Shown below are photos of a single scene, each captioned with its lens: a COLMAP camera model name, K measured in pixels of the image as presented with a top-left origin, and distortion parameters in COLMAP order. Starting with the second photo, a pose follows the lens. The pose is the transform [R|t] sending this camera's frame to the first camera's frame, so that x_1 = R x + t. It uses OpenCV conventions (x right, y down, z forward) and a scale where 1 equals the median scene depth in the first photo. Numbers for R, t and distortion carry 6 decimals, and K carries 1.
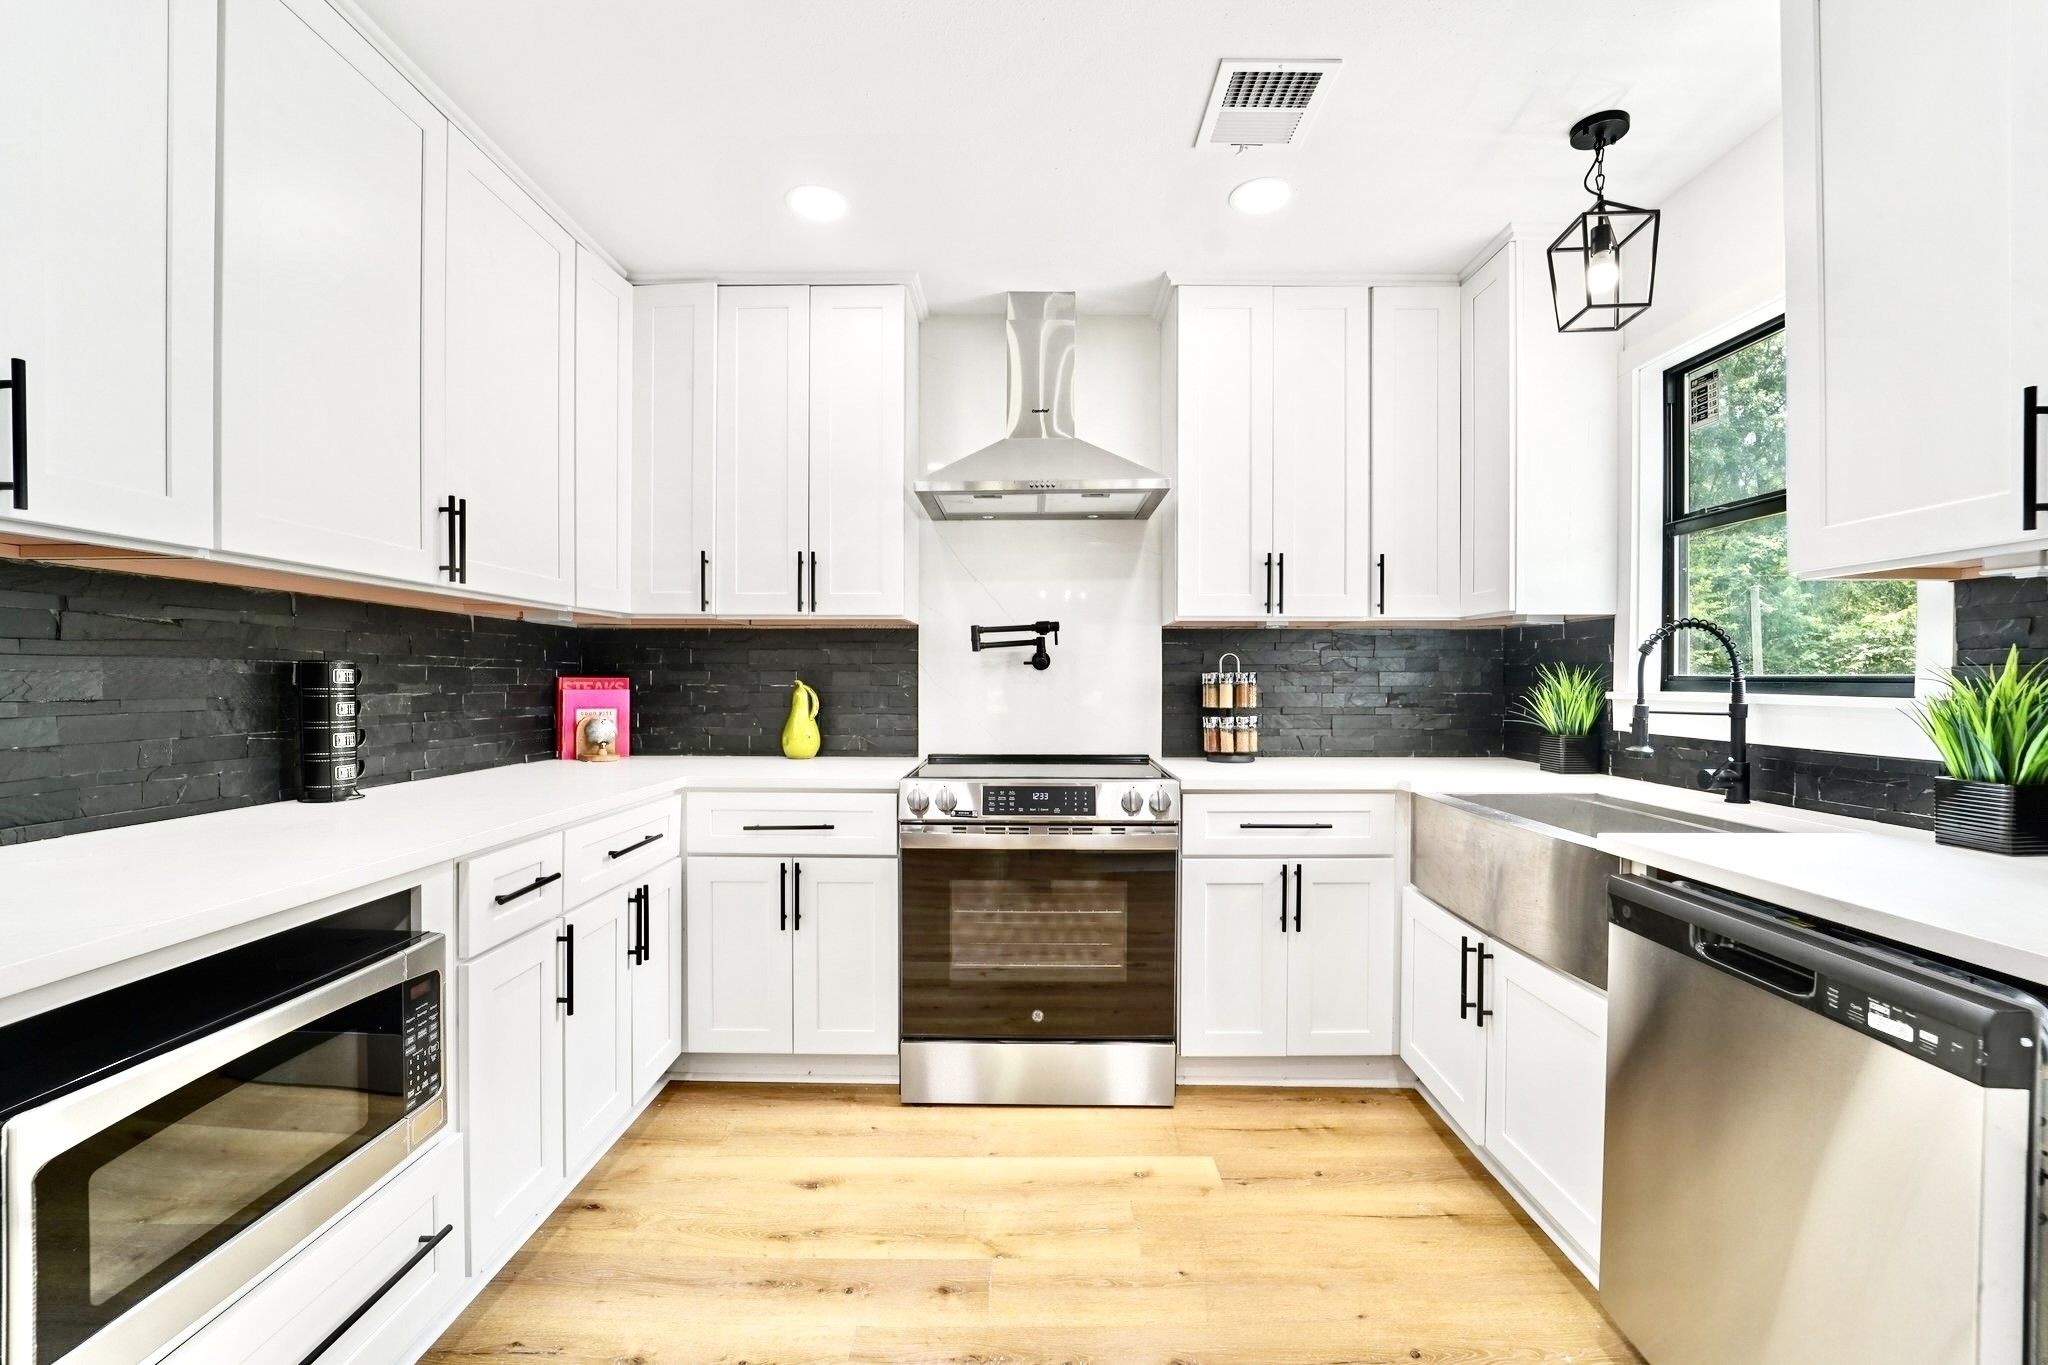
lens RADIAL K [[857.1, 0, 1030.1], [0, 857.1, 687.7], [0, 0, 1]] dist [0.000842, -0.000165]
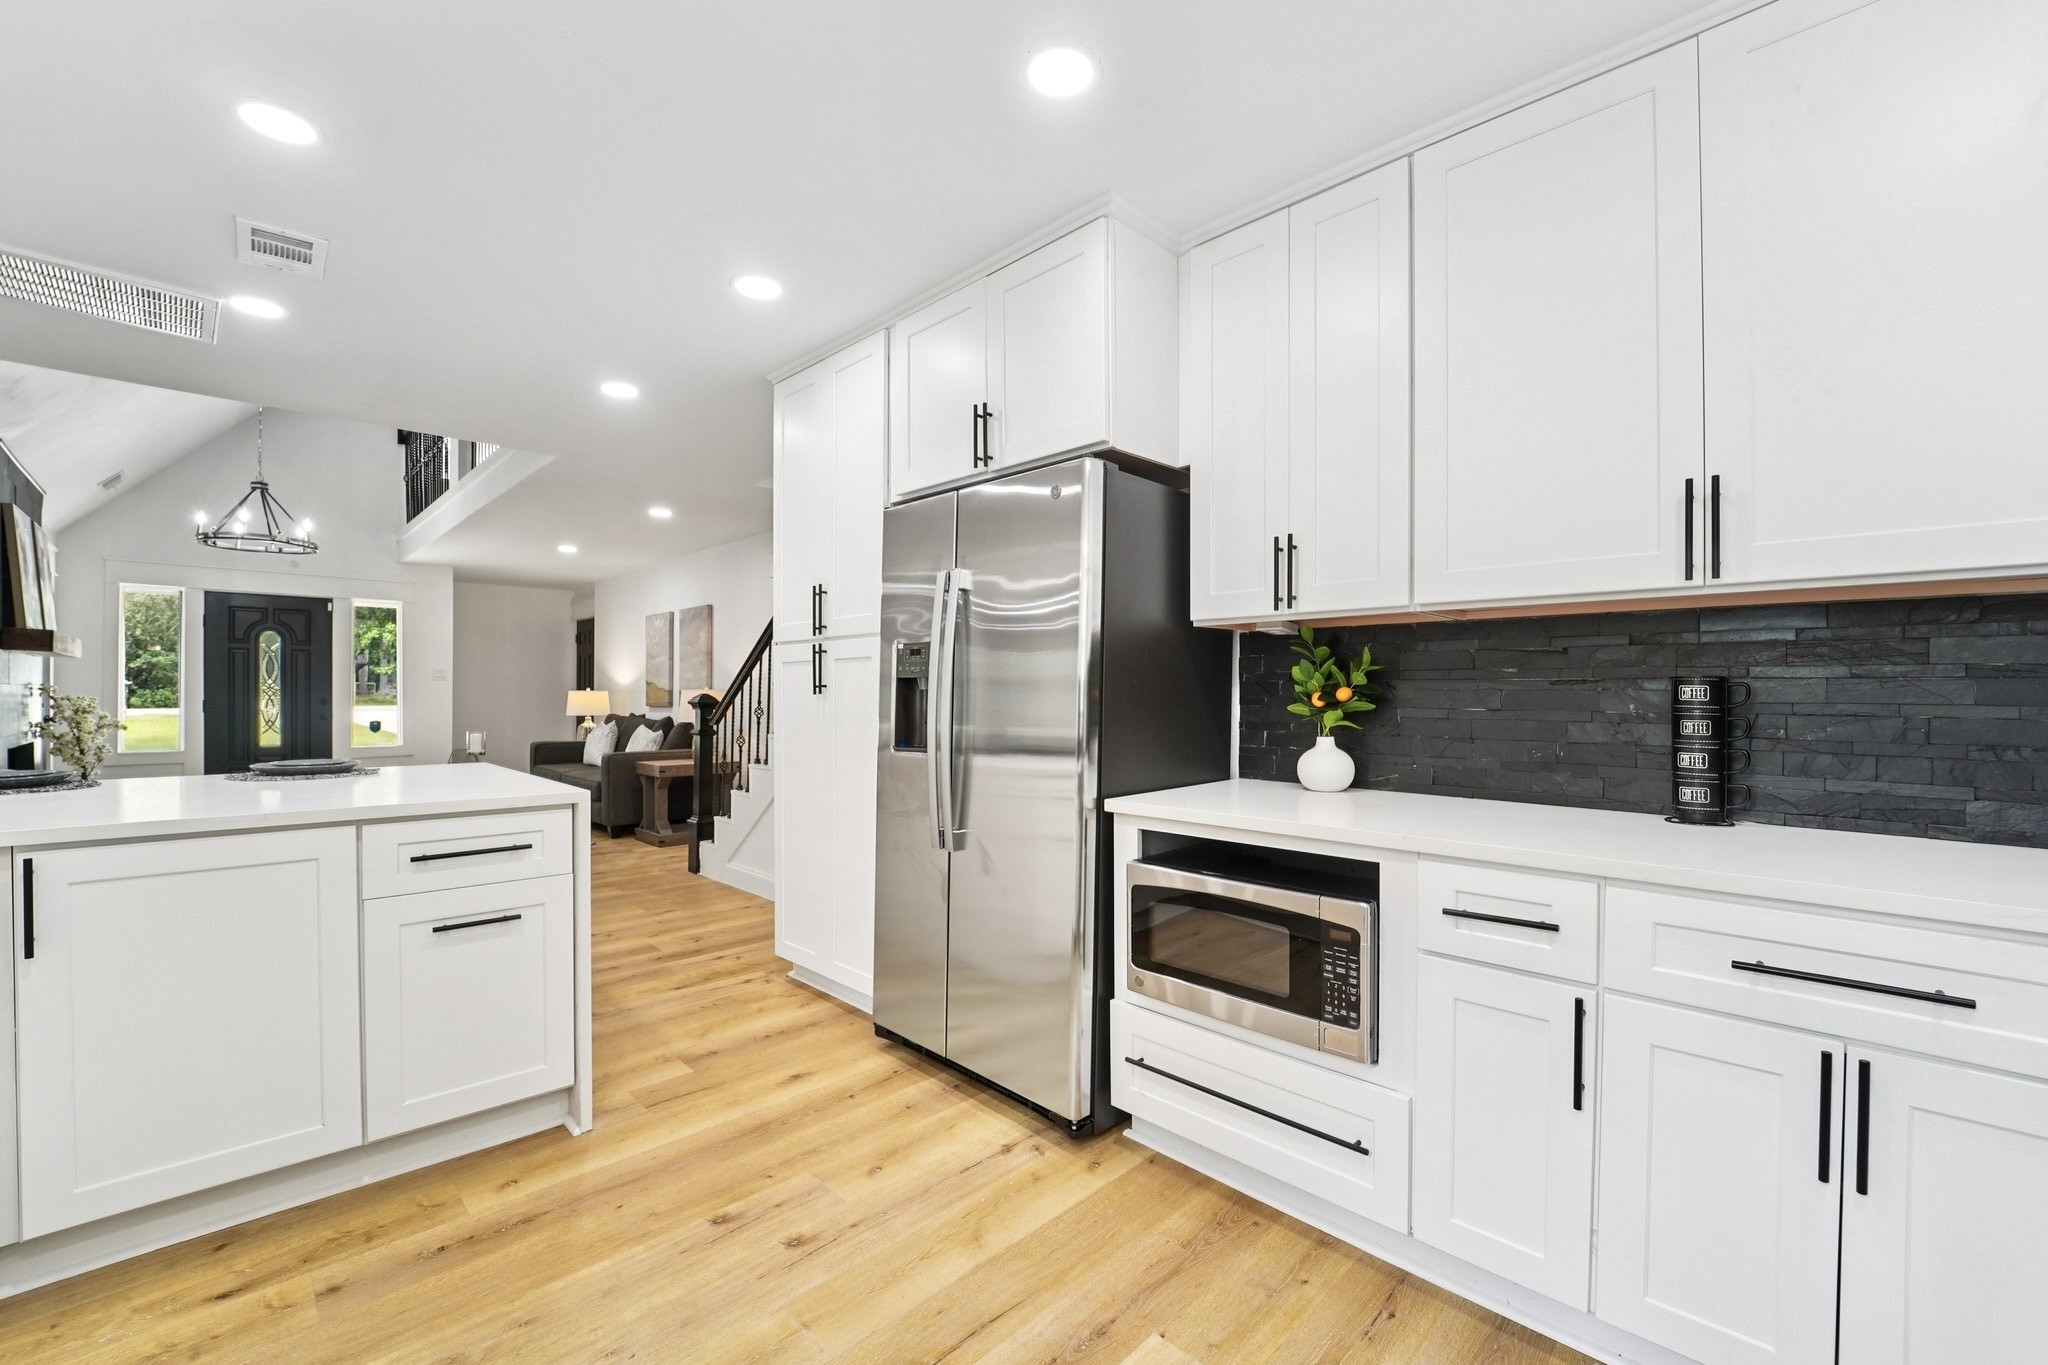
lens RADIAL K [[857.1, 0, 1013.2], [0, 857.1, 691.8], [0, 0, 1]] dist [0.000842, -0.000165]
pose [[-0.709632, -0.005089, -0.704554, 0.608246], [-0.008640, 0.999962, 0.001480, -0.014200], [0.704520, 0.007137, -0.709648, 1.736257]]
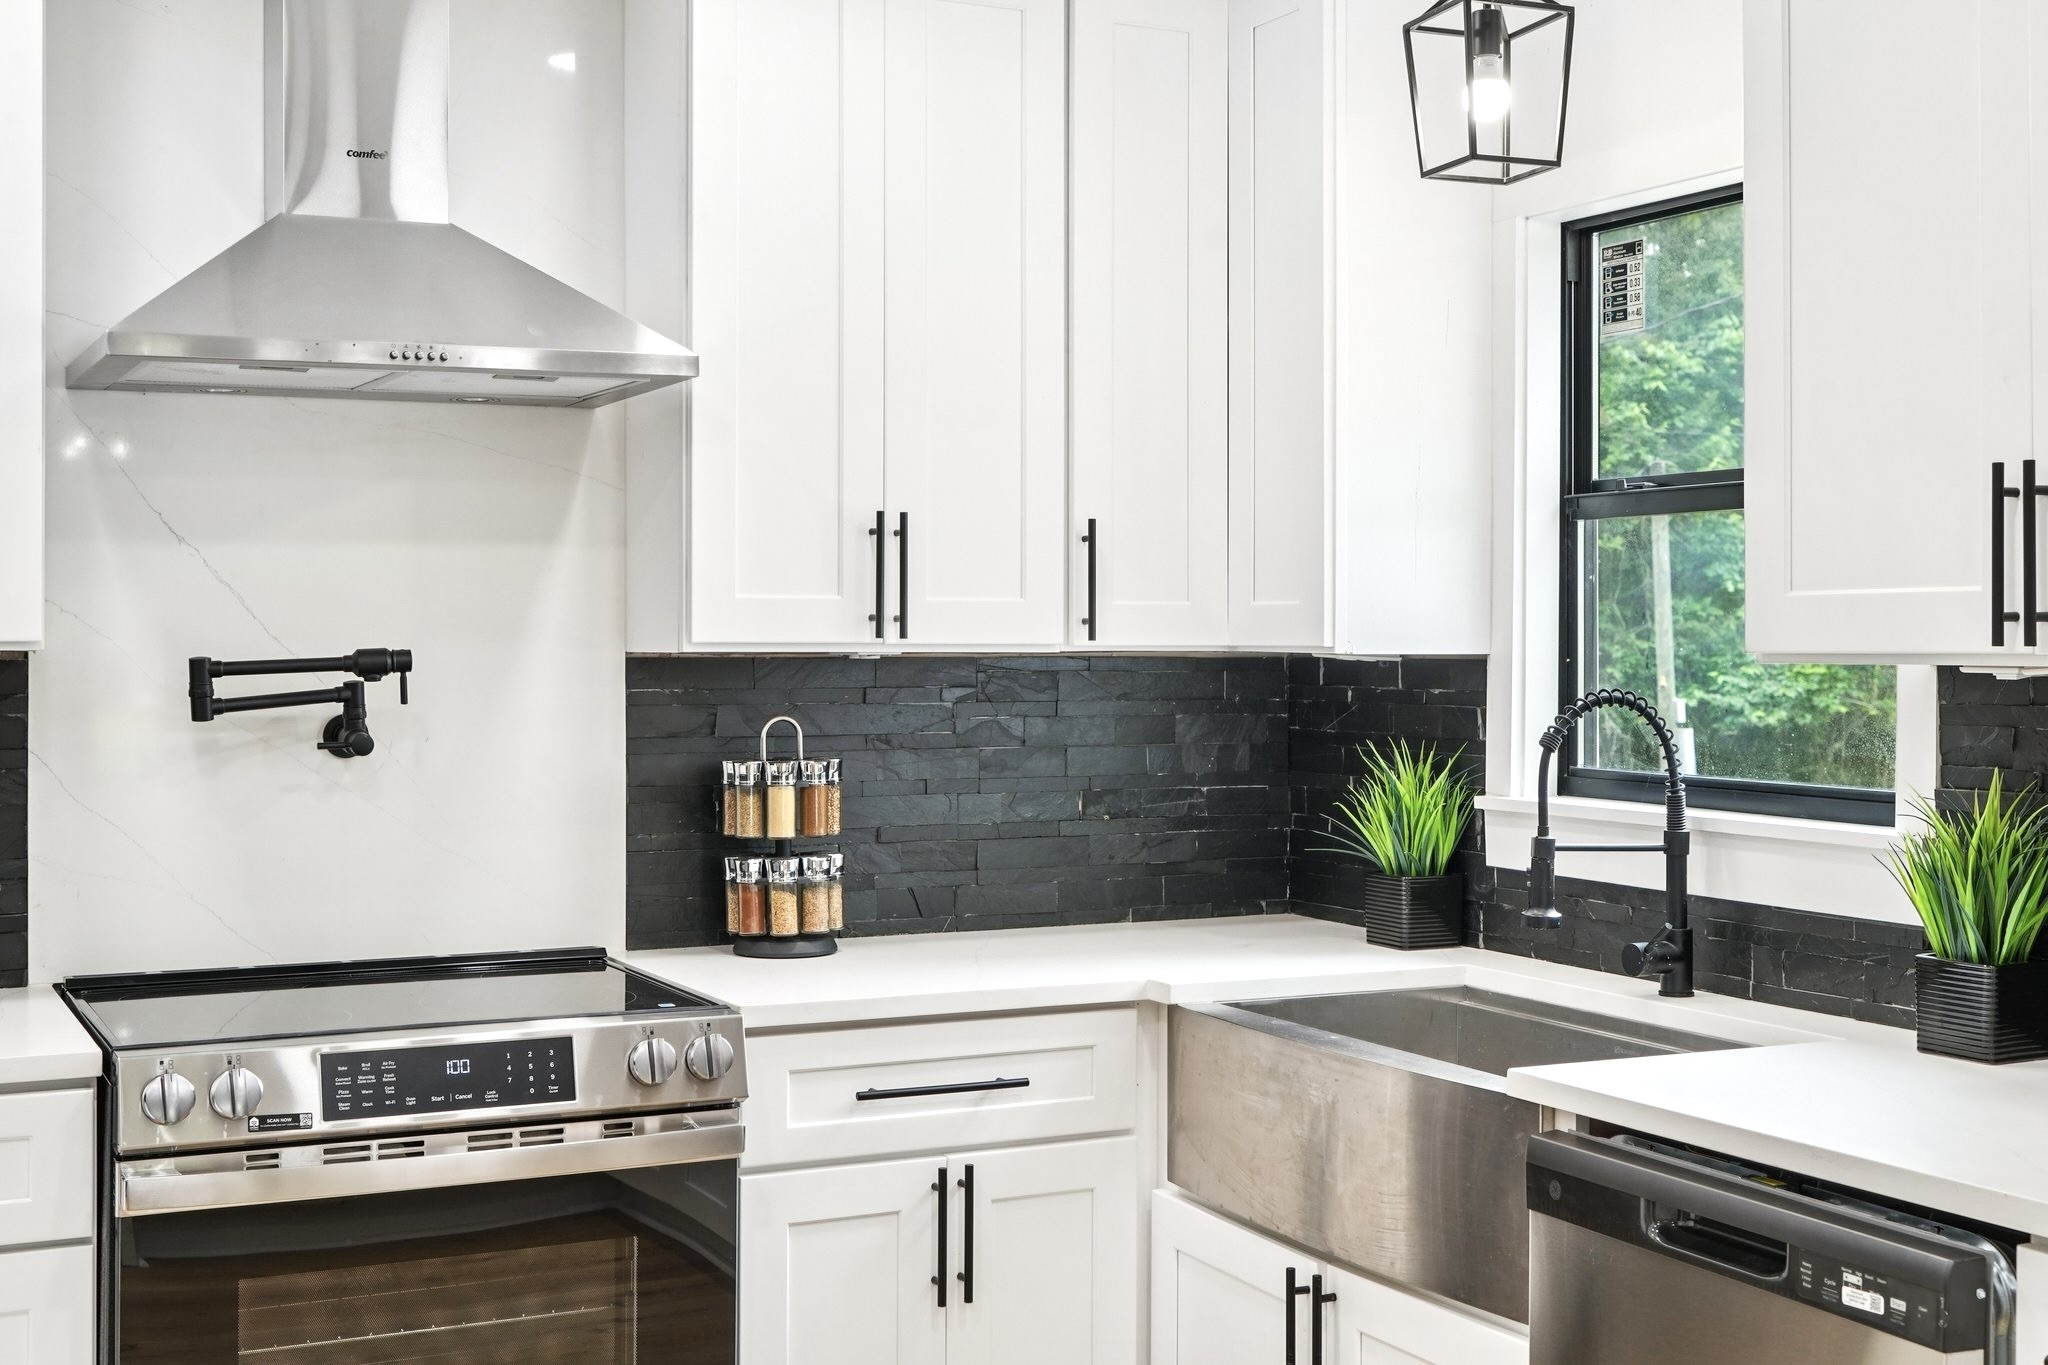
lens RADIAL K [[2516.8, 0, 1022.1], [0, 2516.8, 674.9], [0, 0, 1]] dist [0.103396, 0.000000]
pose [[0.897326, -0.005675, 0.441331, -0.297618], [0.005567, 0.999983, 0.001540, -0.077253], [-0.441332, 0.001075, 0.897343, -0.315928]]
